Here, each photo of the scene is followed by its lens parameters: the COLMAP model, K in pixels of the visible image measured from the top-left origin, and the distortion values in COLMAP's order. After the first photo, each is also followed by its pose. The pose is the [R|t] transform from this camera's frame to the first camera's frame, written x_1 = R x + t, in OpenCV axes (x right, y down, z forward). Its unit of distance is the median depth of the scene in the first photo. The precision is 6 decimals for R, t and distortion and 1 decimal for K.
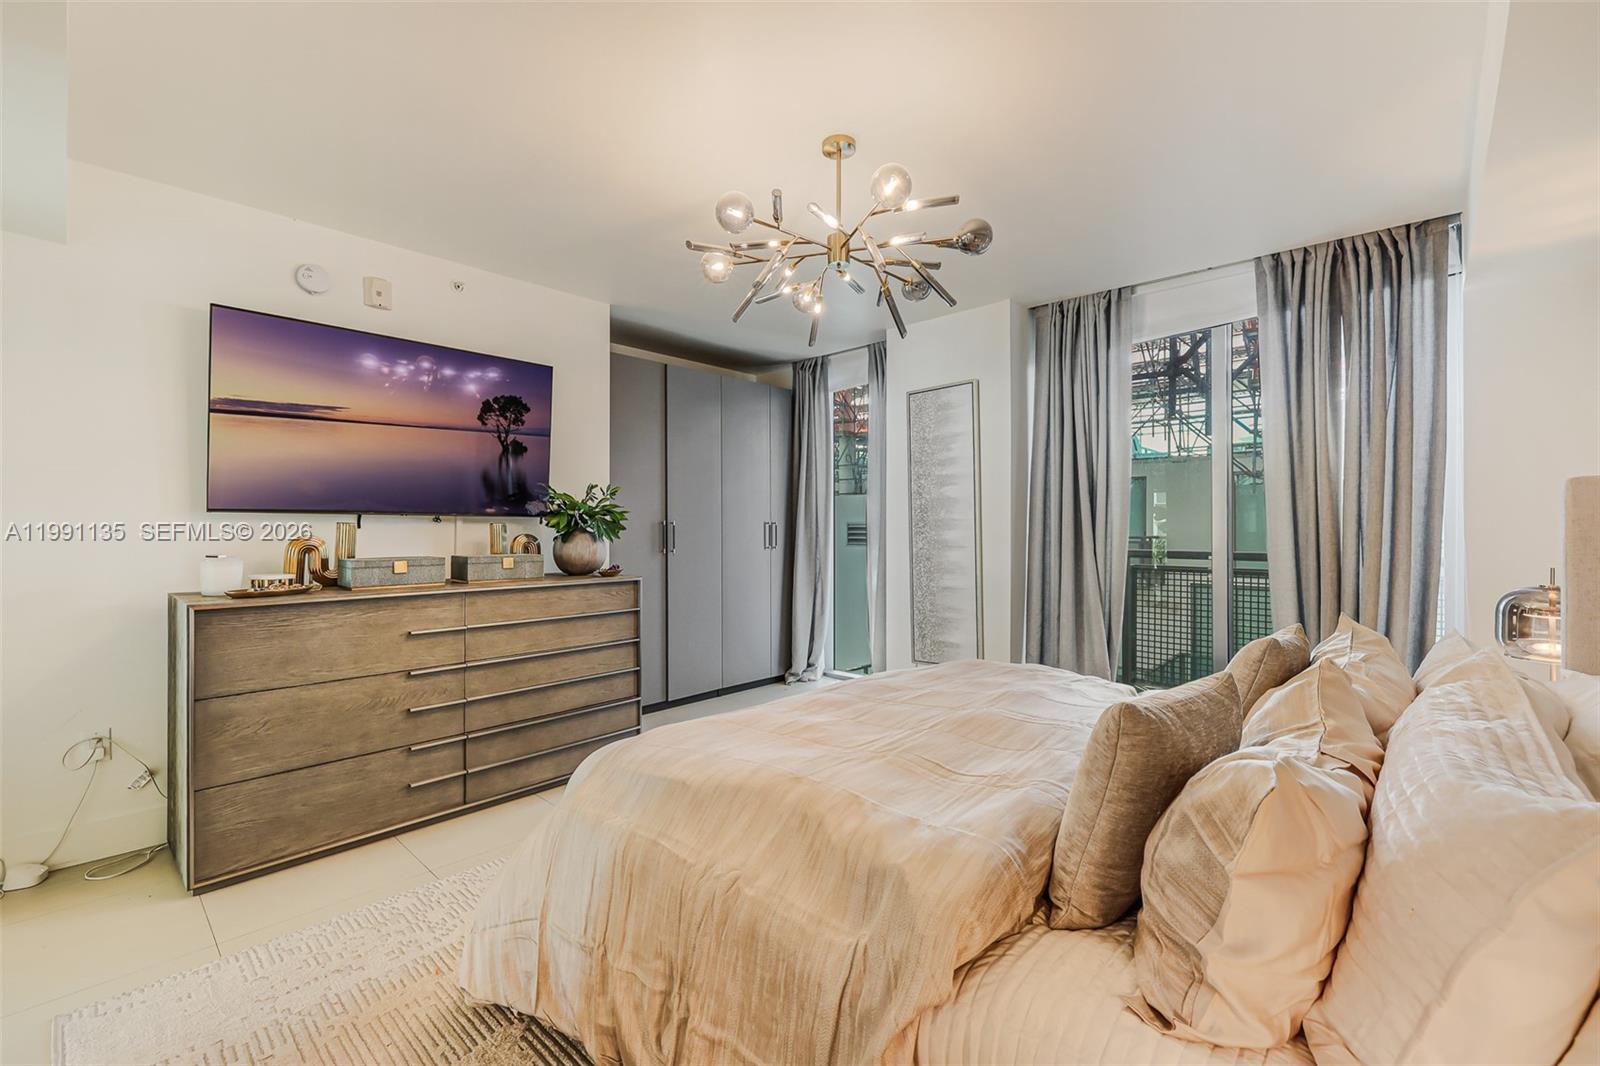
lens RADIAL K [[673.8, 0, 784.9], [0, 673.8, 523.9], [0, 0, 1]] dist [-0.000562, 0.000430]
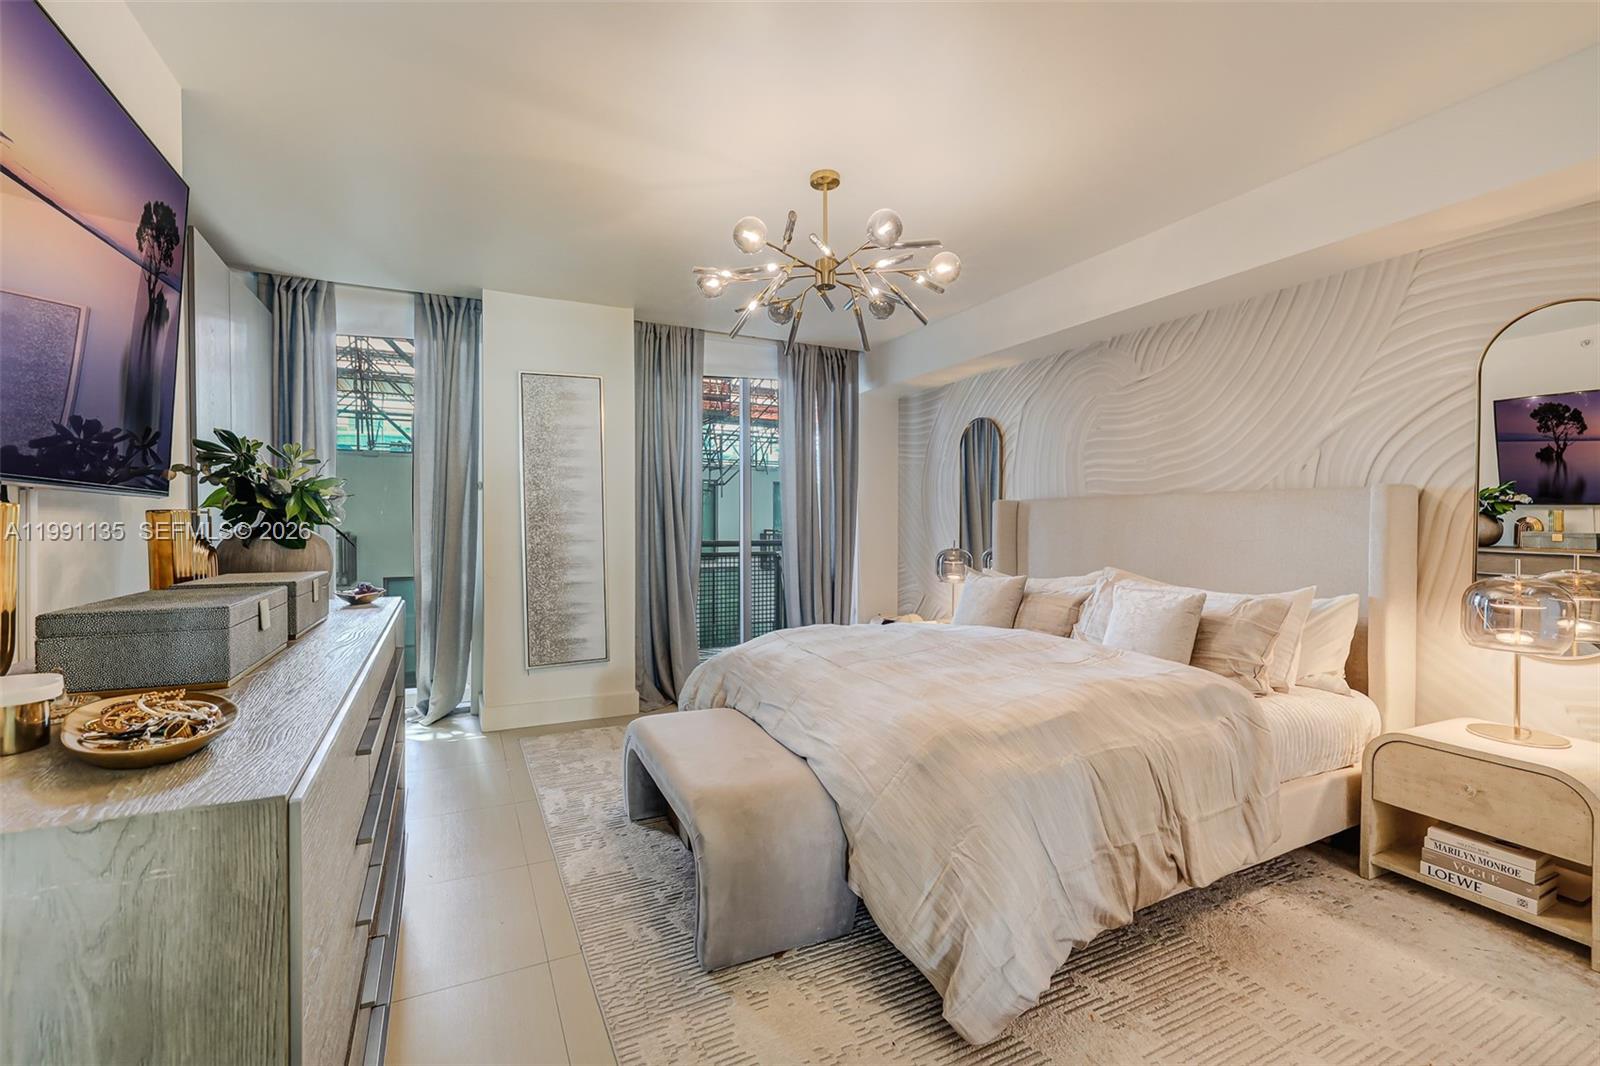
lens RADIAL K [[686.4, 0, 760.6], [0, 686.4, 524.1], [0, 0, 1]] dist [0.001011, 0.000226]
pose [[0.366039, -0.001856, 0.930598, -0.585956], [-0.005109, 0.999979, 0.004004, 0.004007], [-0.930585, -0.006220, 0.366022, 0.386937]]
